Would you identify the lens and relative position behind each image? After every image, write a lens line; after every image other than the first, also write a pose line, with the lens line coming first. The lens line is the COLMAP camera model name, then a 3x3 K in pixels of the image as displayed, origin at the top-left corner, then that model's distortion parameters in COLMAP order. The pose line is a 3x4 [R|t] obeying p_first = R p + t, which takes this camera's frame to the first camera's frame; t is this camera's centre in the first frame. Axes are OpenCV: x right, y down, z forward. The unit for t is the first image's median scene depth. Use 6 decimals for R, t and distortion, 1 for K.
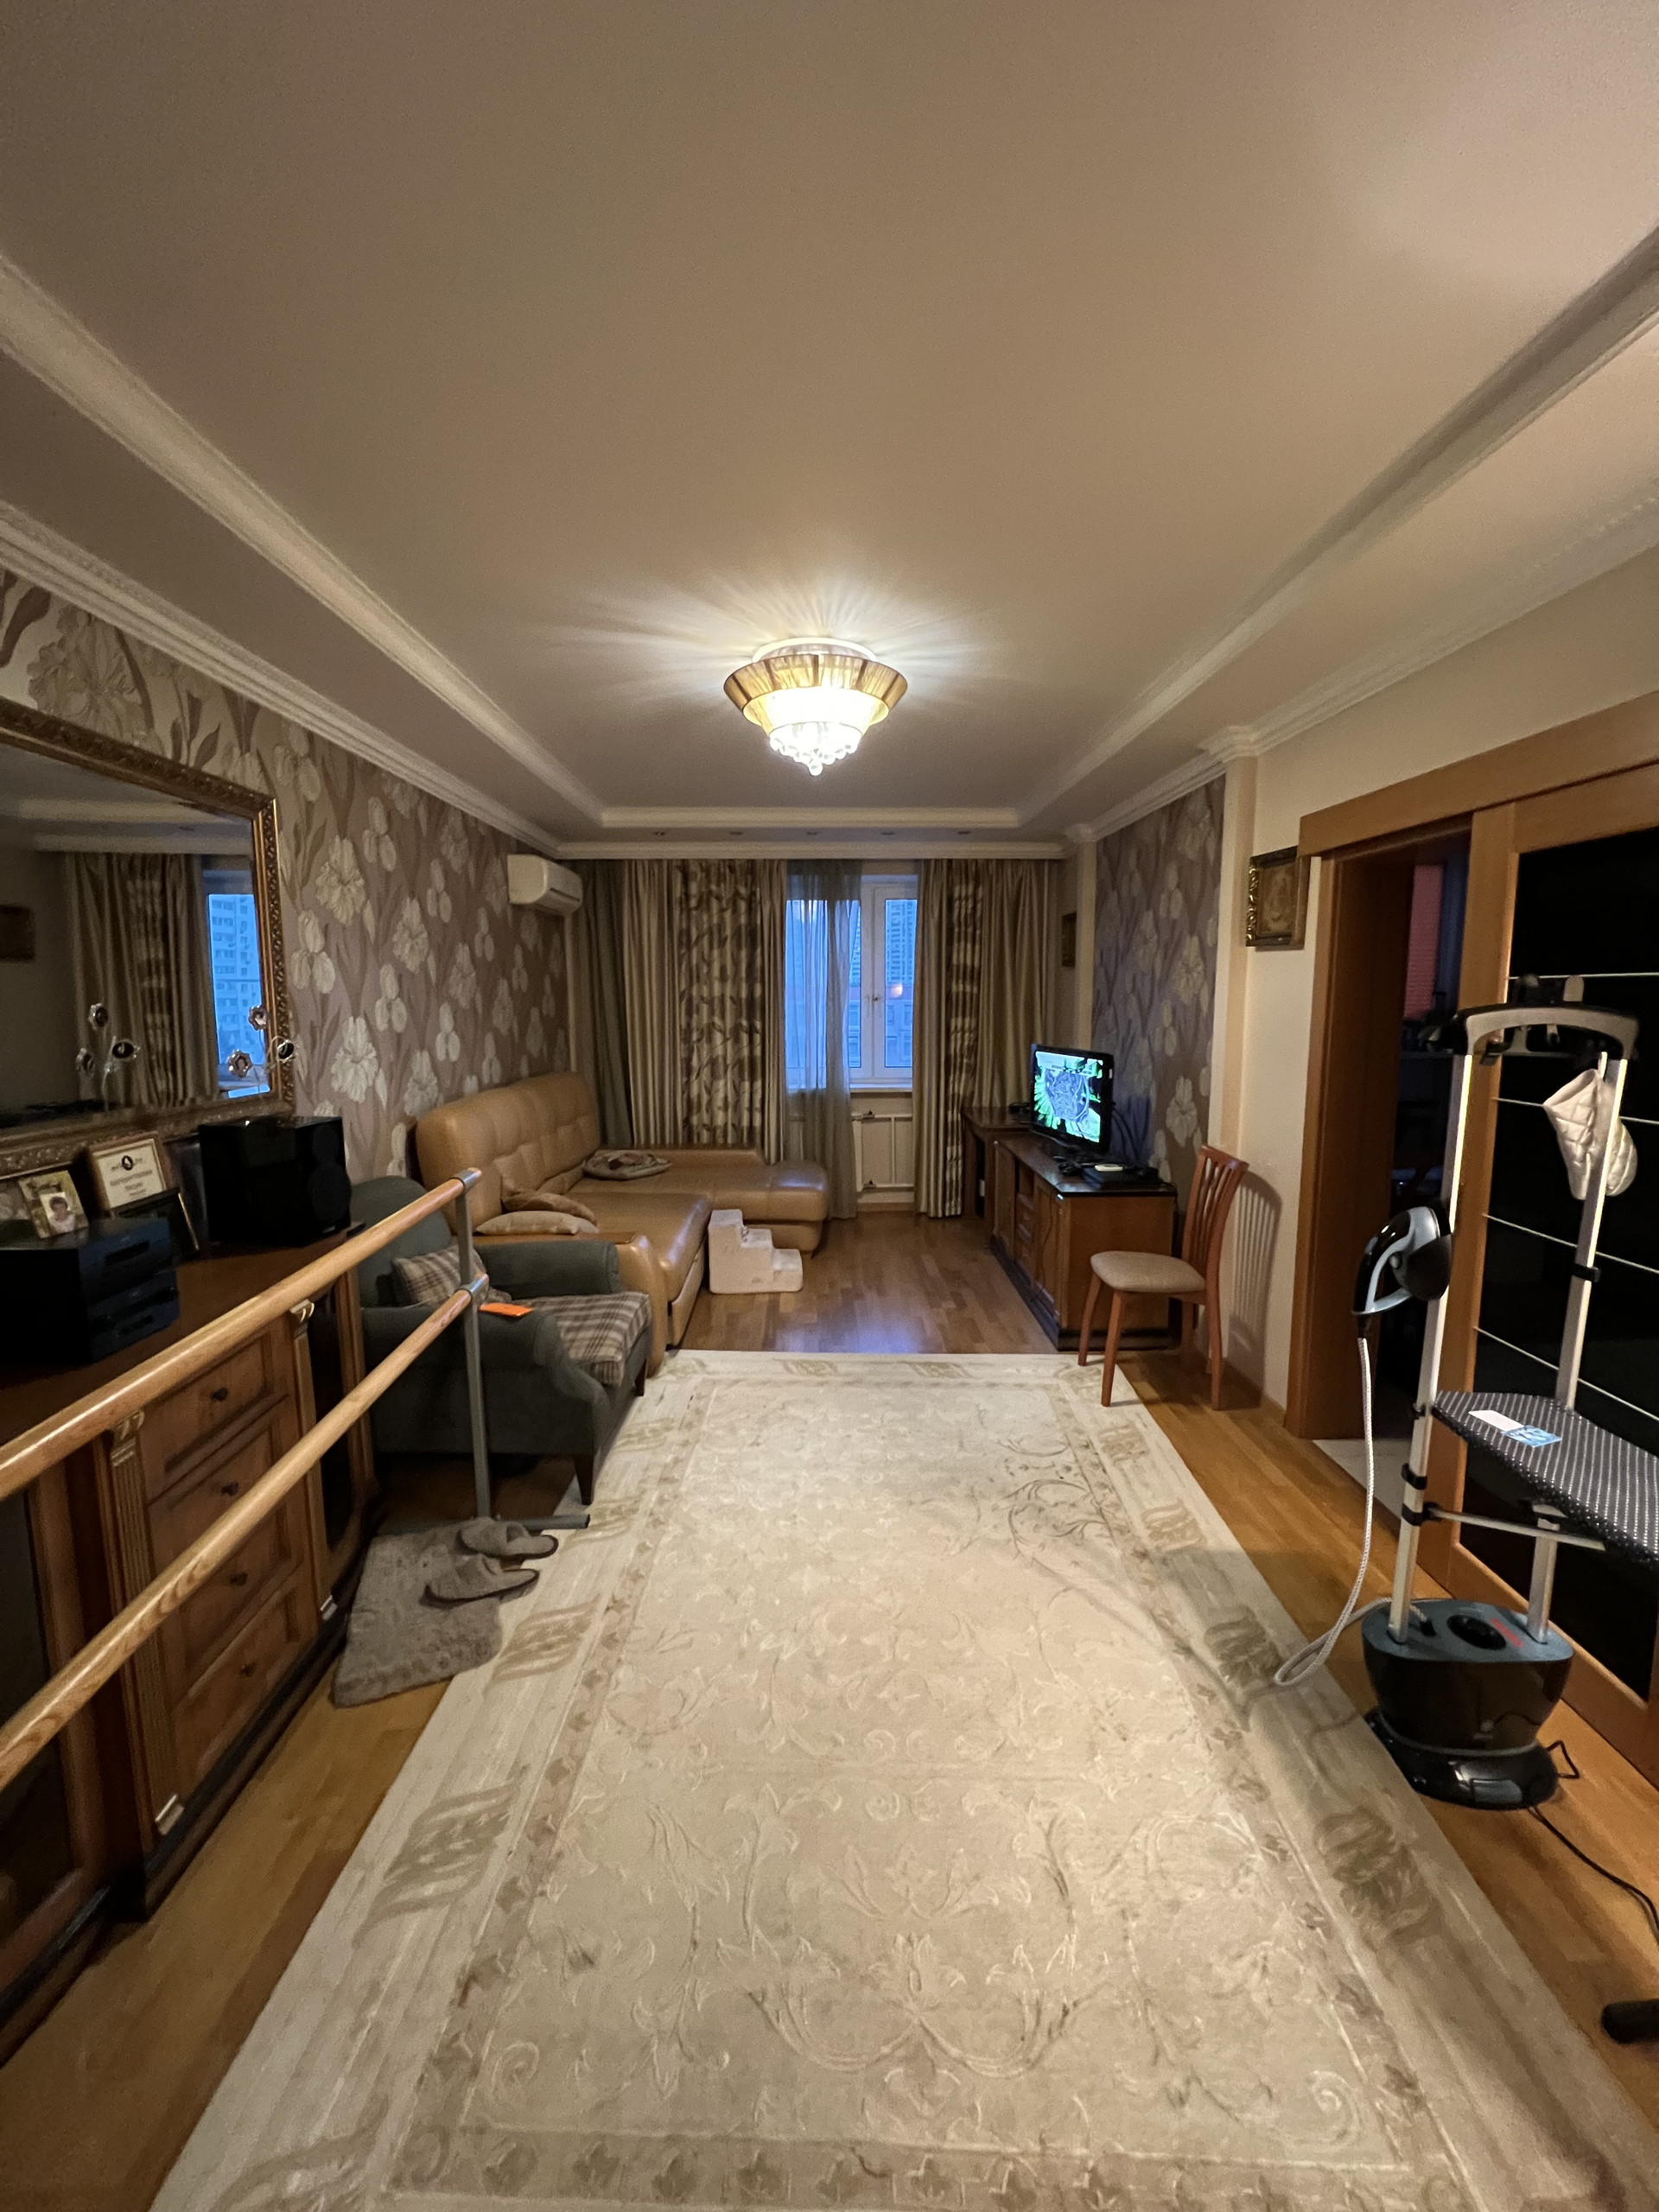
lens RADIAL K [[883.3, 0, 831.3], [0, 883.3, 1106.5], [0, 0, 1]] dist [0.000876, -0.000401]
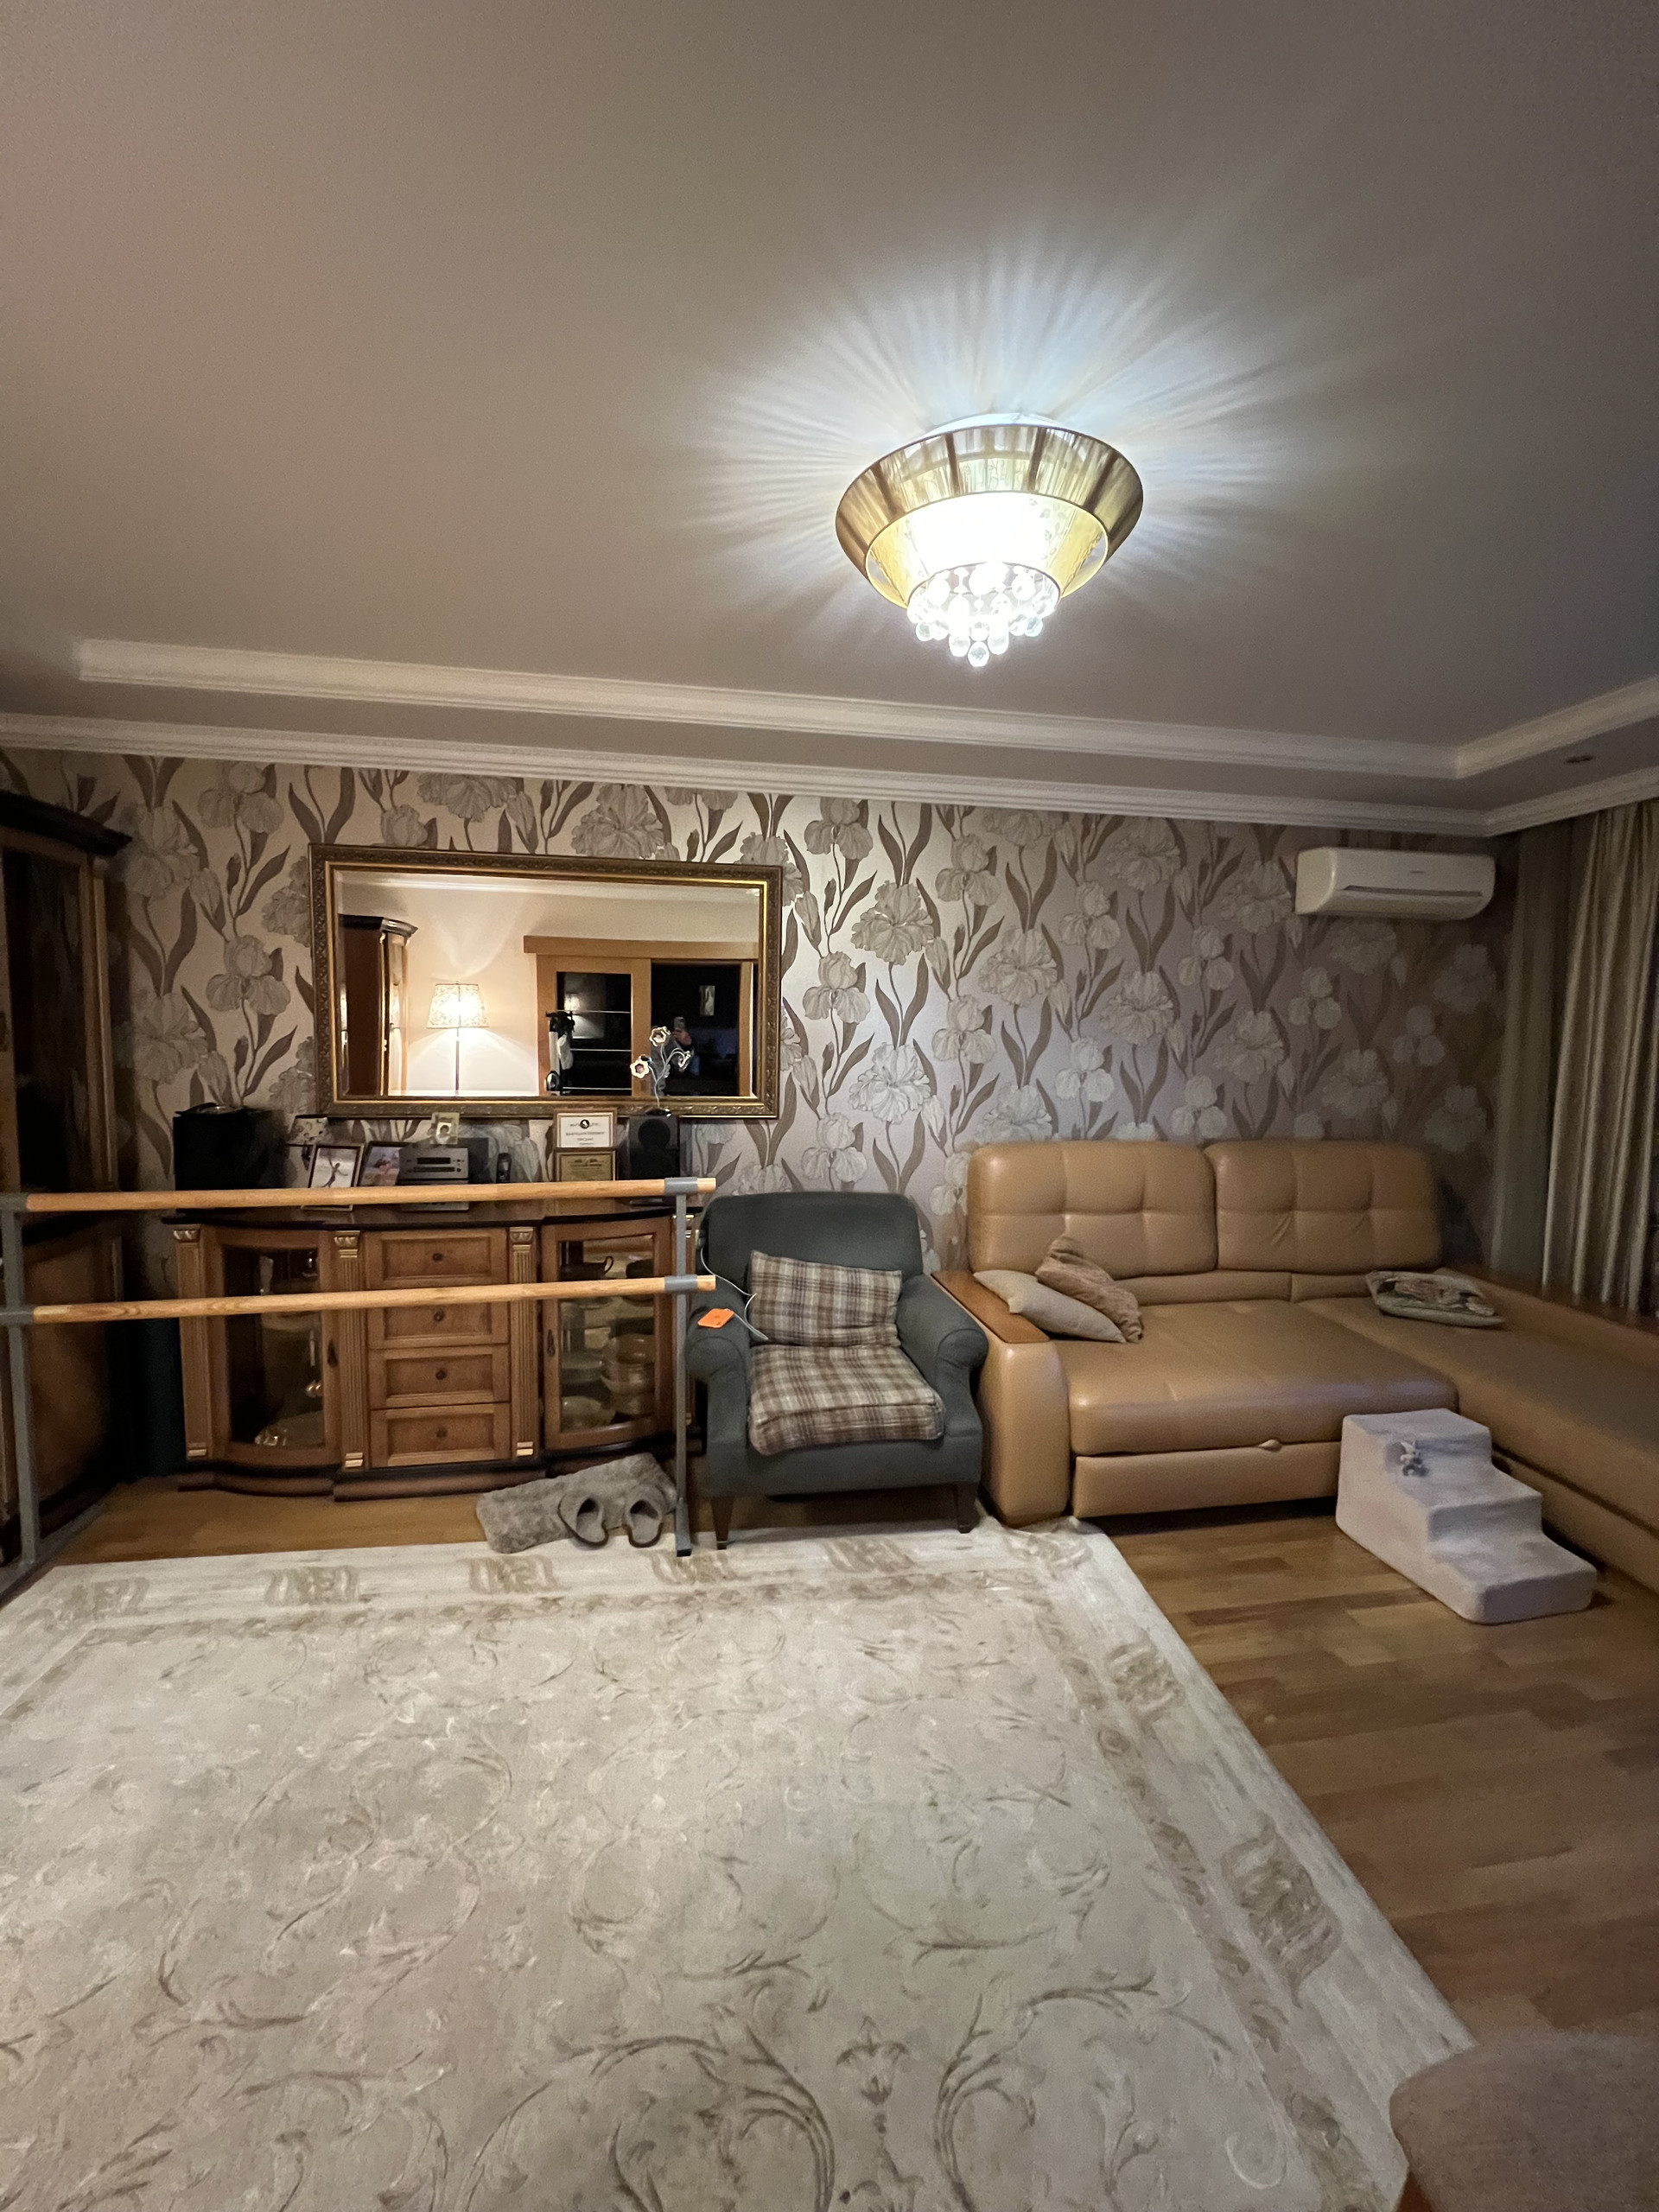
lens RADIAL K [[883.3, 0, 836.1], [0, 883.3, 1106.7], [0, 0, 1]] dist [0.000876, -0.000401]
pose [[0.146191, 0.094888, -0.984695, 0.718662], [-0.140454, 0.987296, 0.074287, -0.127819], [0.979235, 0.127445, 0.157662, 1.010238]]
